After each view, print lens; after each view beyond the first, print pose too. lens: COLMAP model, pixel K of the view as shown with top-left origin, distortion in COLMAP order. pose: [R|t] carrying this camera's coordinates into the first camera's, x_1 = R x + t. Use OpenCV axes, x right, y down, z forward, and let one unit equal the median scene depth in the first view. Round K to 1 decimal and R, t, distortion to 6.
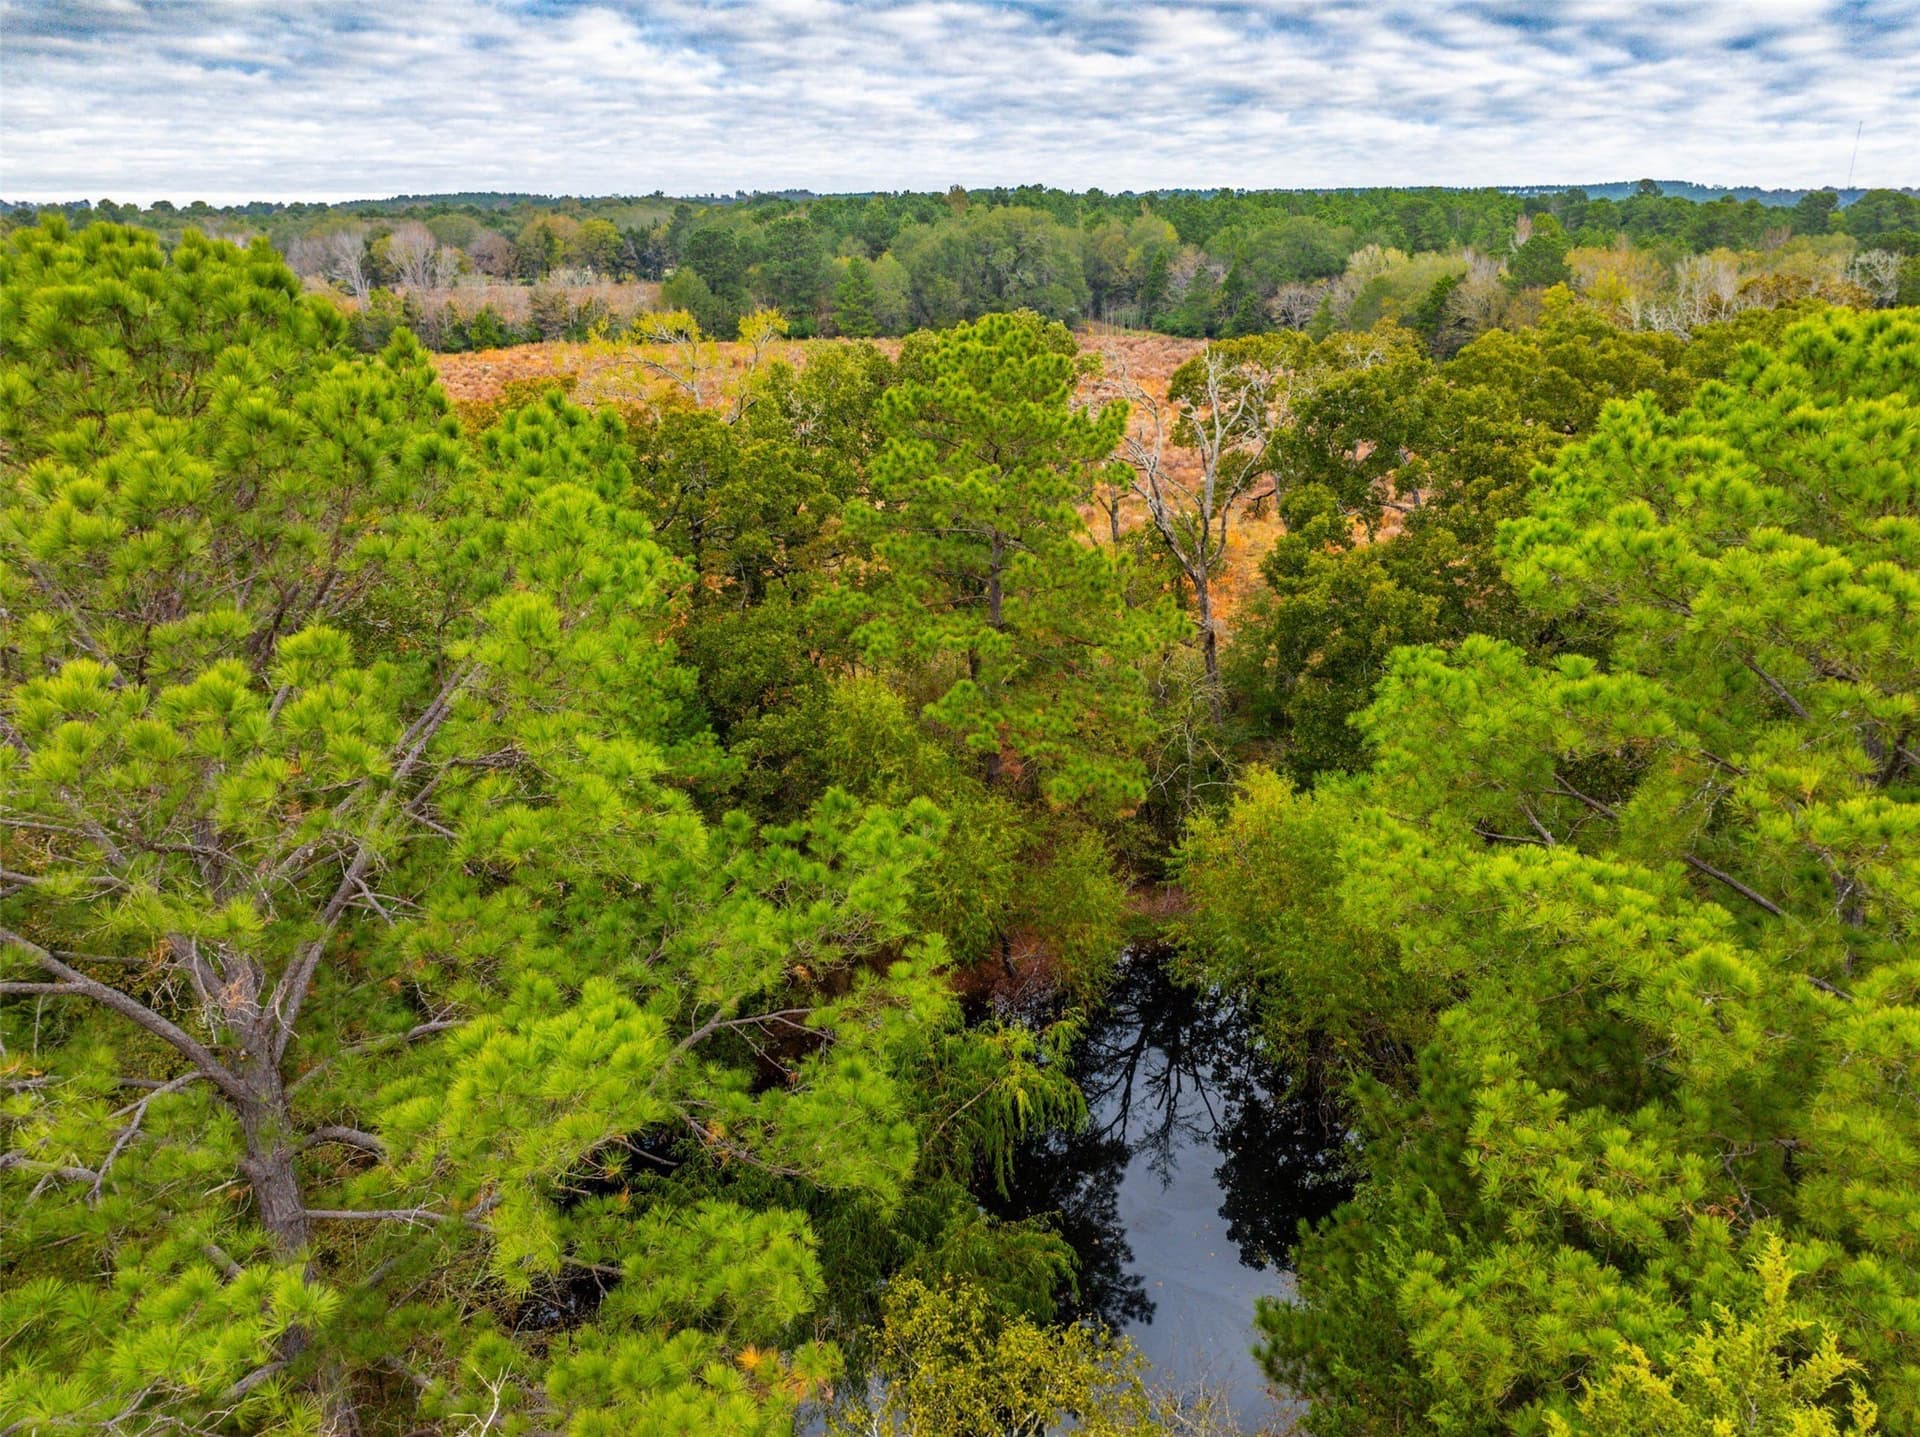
lens RADIAL K [[1341.1, 0, 953.9], [0, 1341.1, 720.2], [0, 0, 1]] dist [-0.048083, 0.006955]
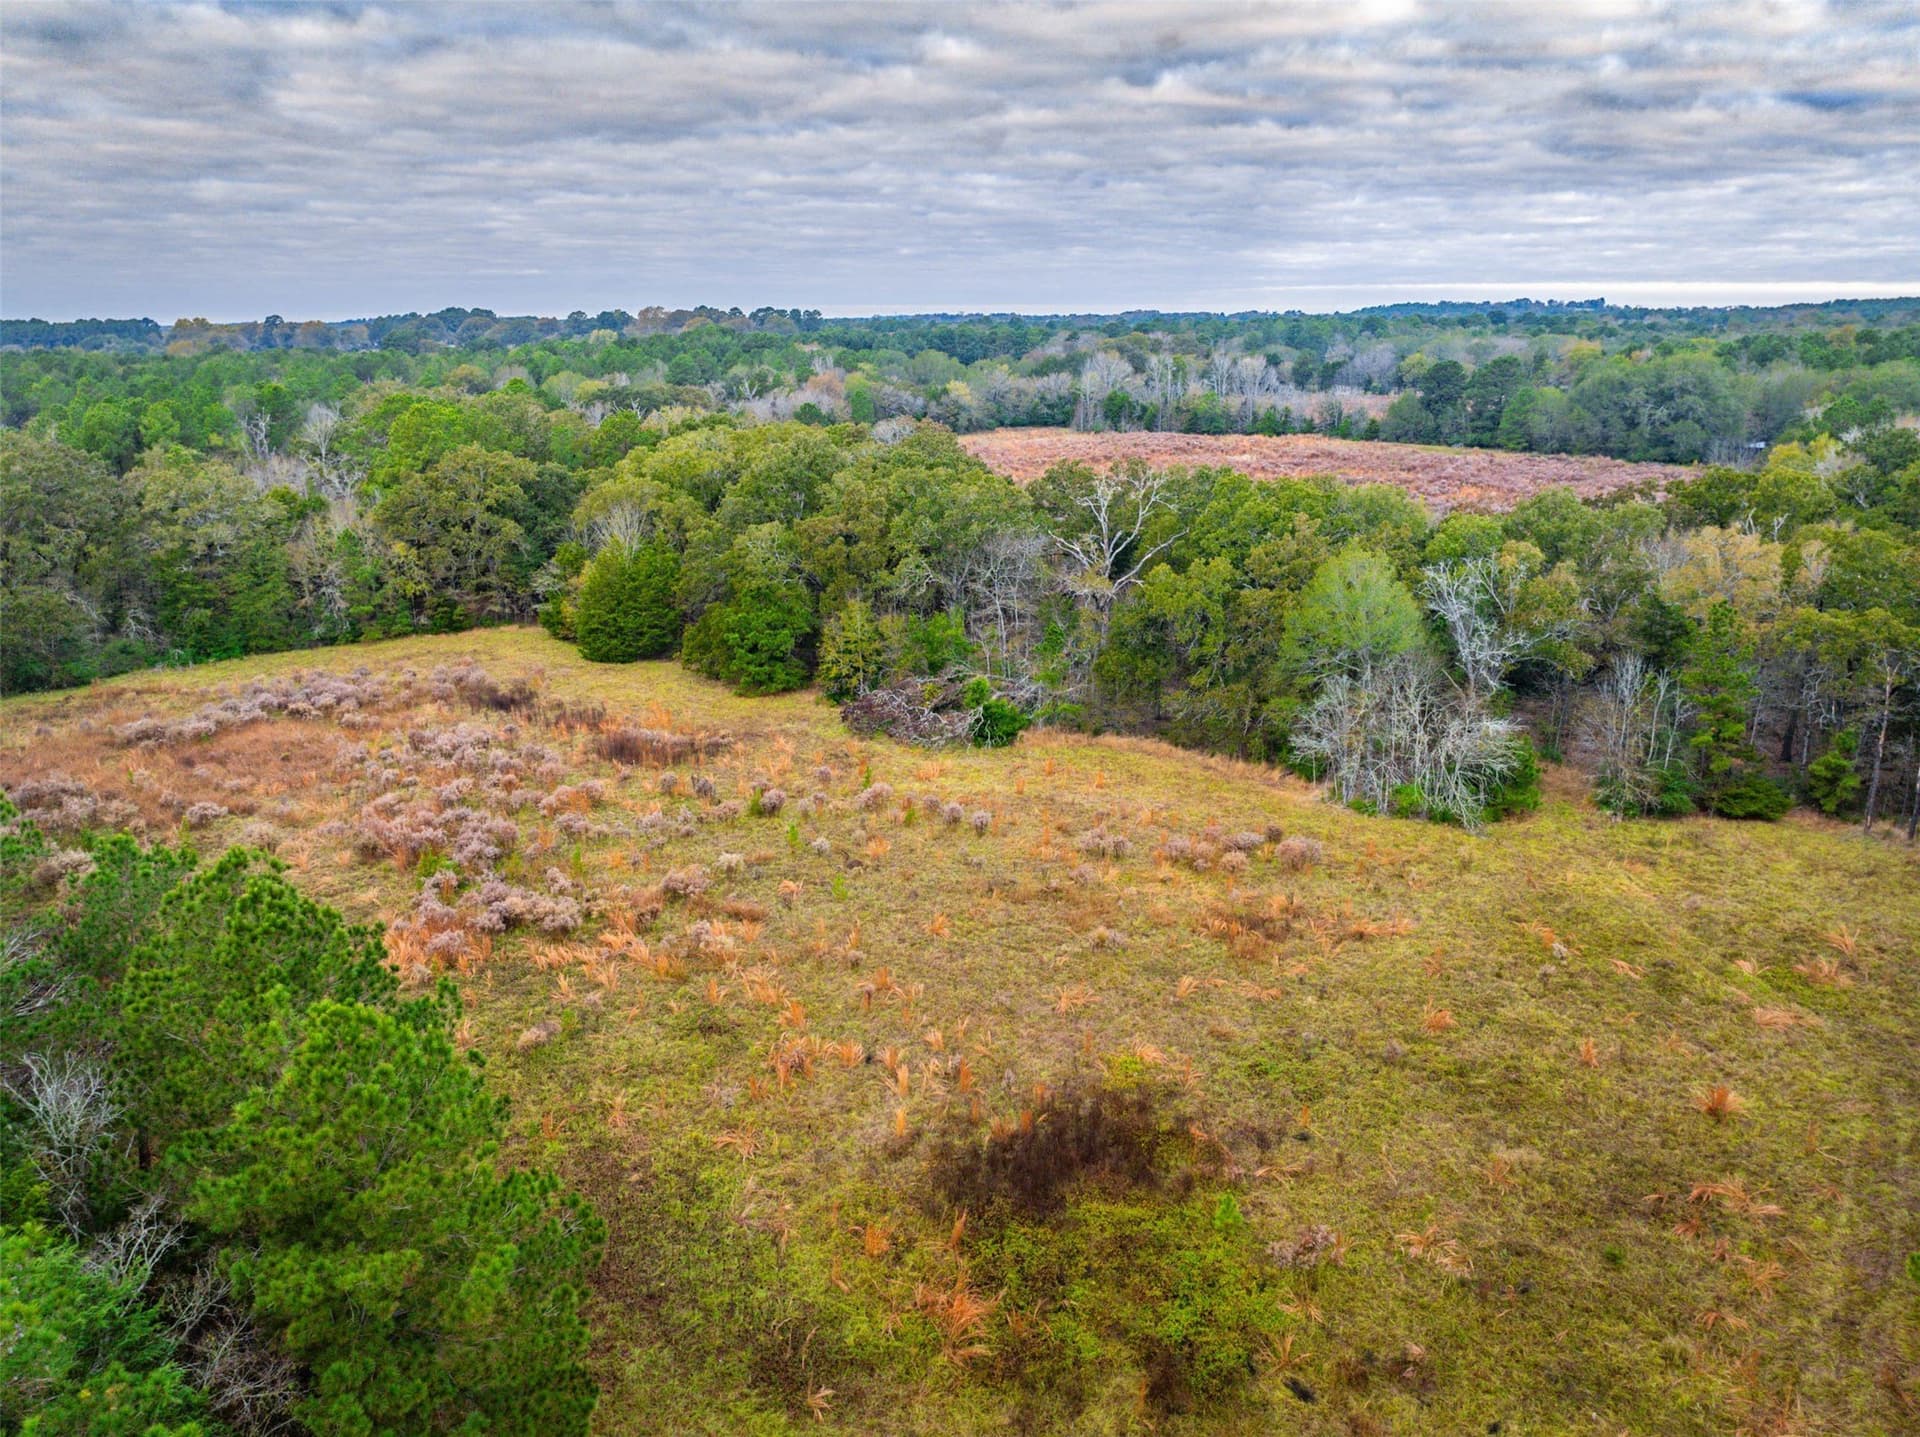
lens RADIAL K [[1341.1, 0, 965.6], [0, 1341.1, 716.6], [0, 0, 1]] dist [-0.048083, 0.006955]
pose [[0.506860, 0.242187, -0.827308, 1.006459], [-0.294356, 0.950662, 0.097957, -0.020867], [0.810214, 0.193873, 0.553142, -0.091996]]
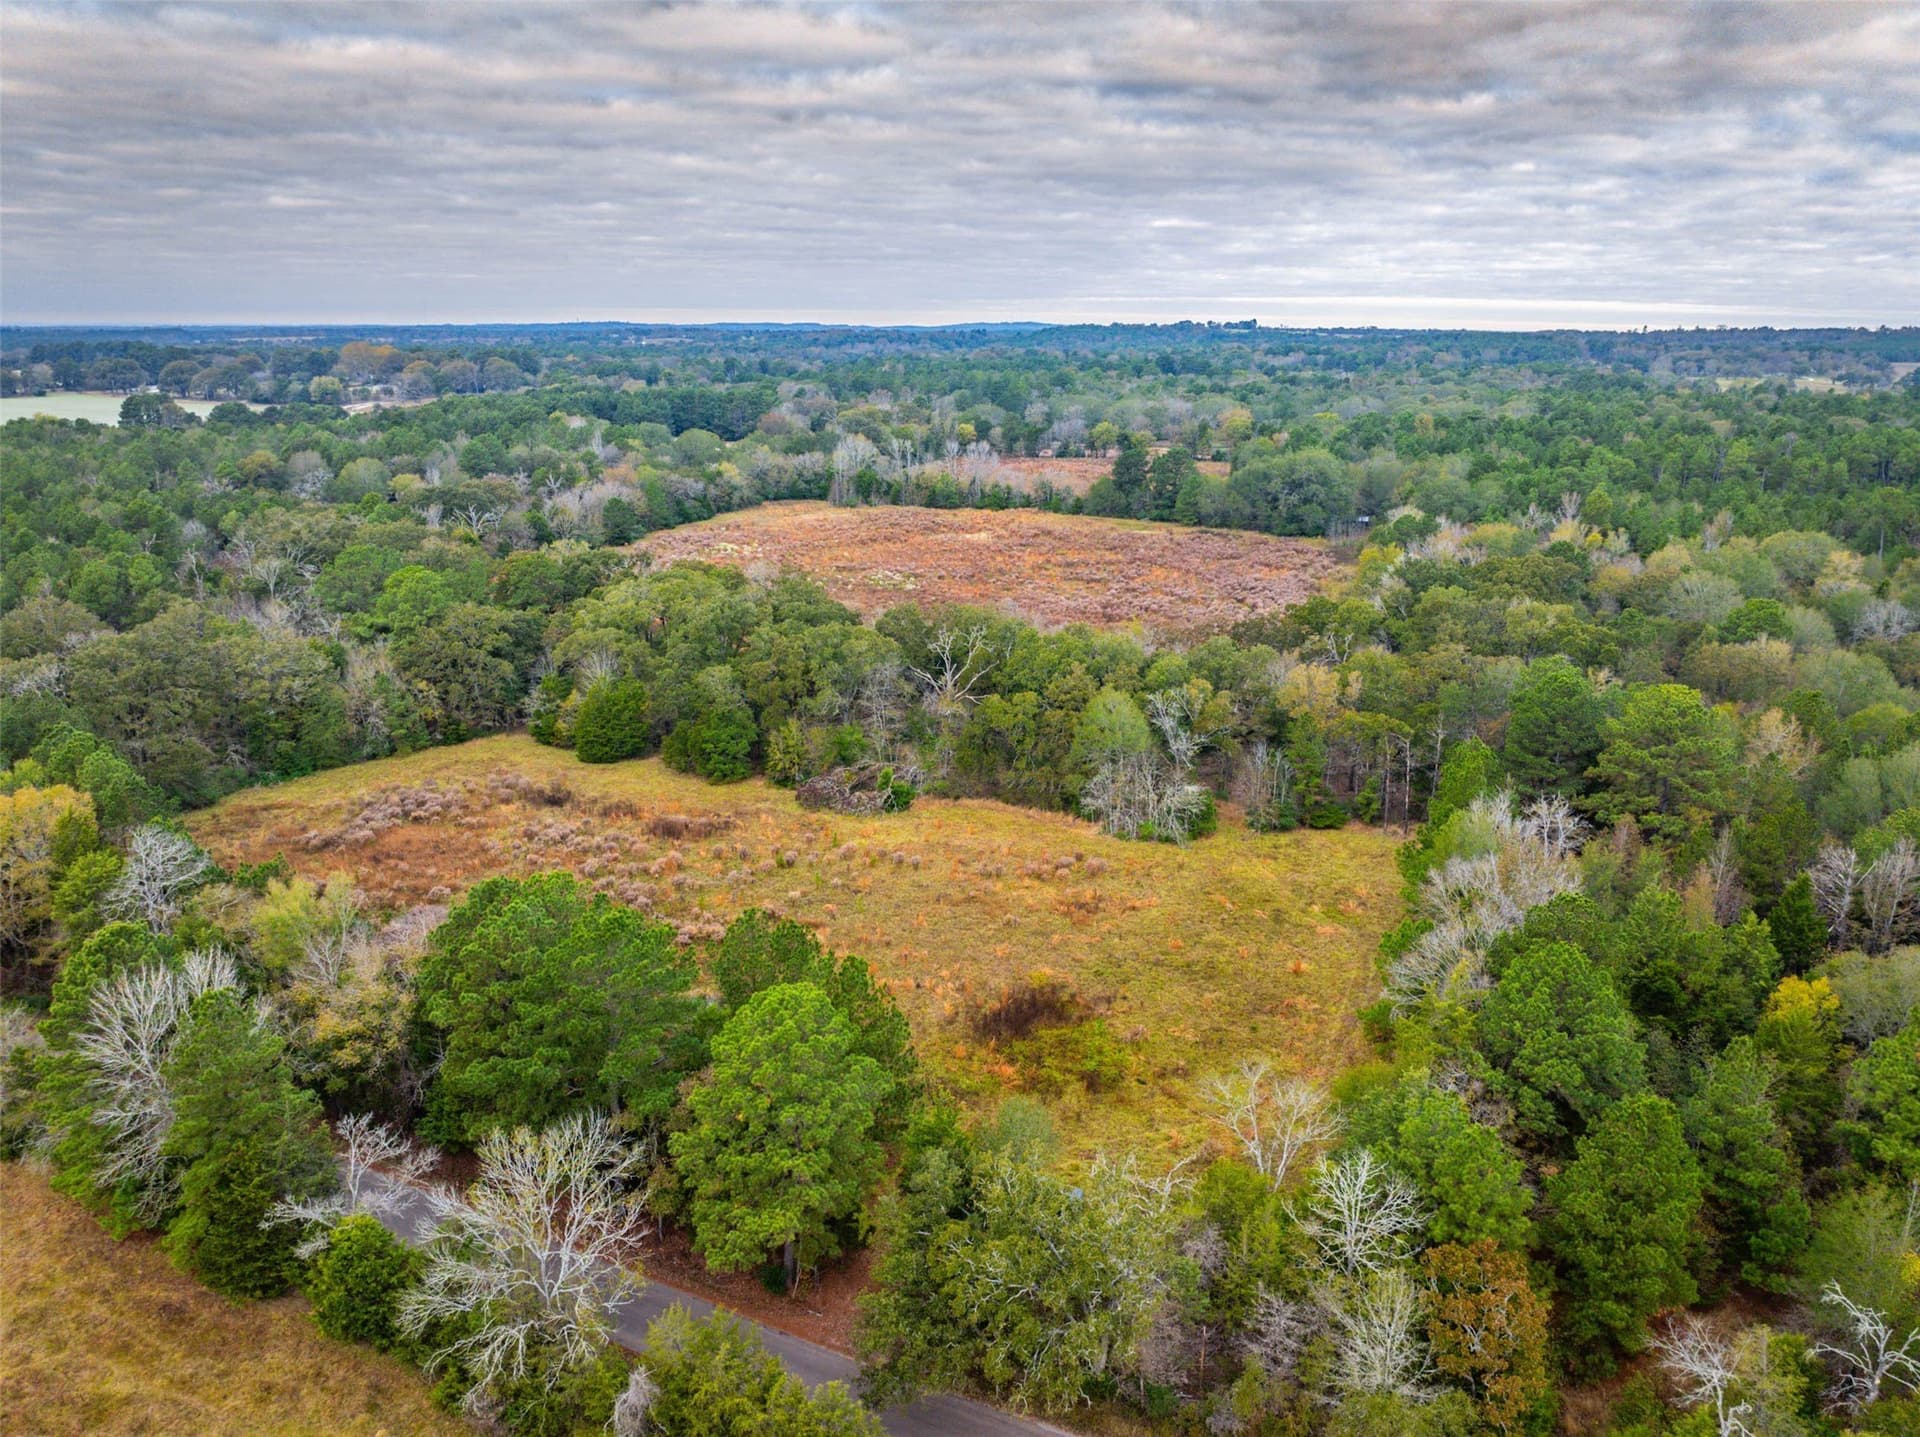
lens RADIAL K [[1341.1, 0, 969.6], [0, 1341.1, 723.5], [0, 0, 1]] dist [-0.048083, 0.006955]
pose [[0.689468, 0.212670, -0.692391, 1.201932], [-0.258803, 0.965153, 0.038739, -0.063274], [0.676502, 0.152483, 0.720482, -0.402840]]
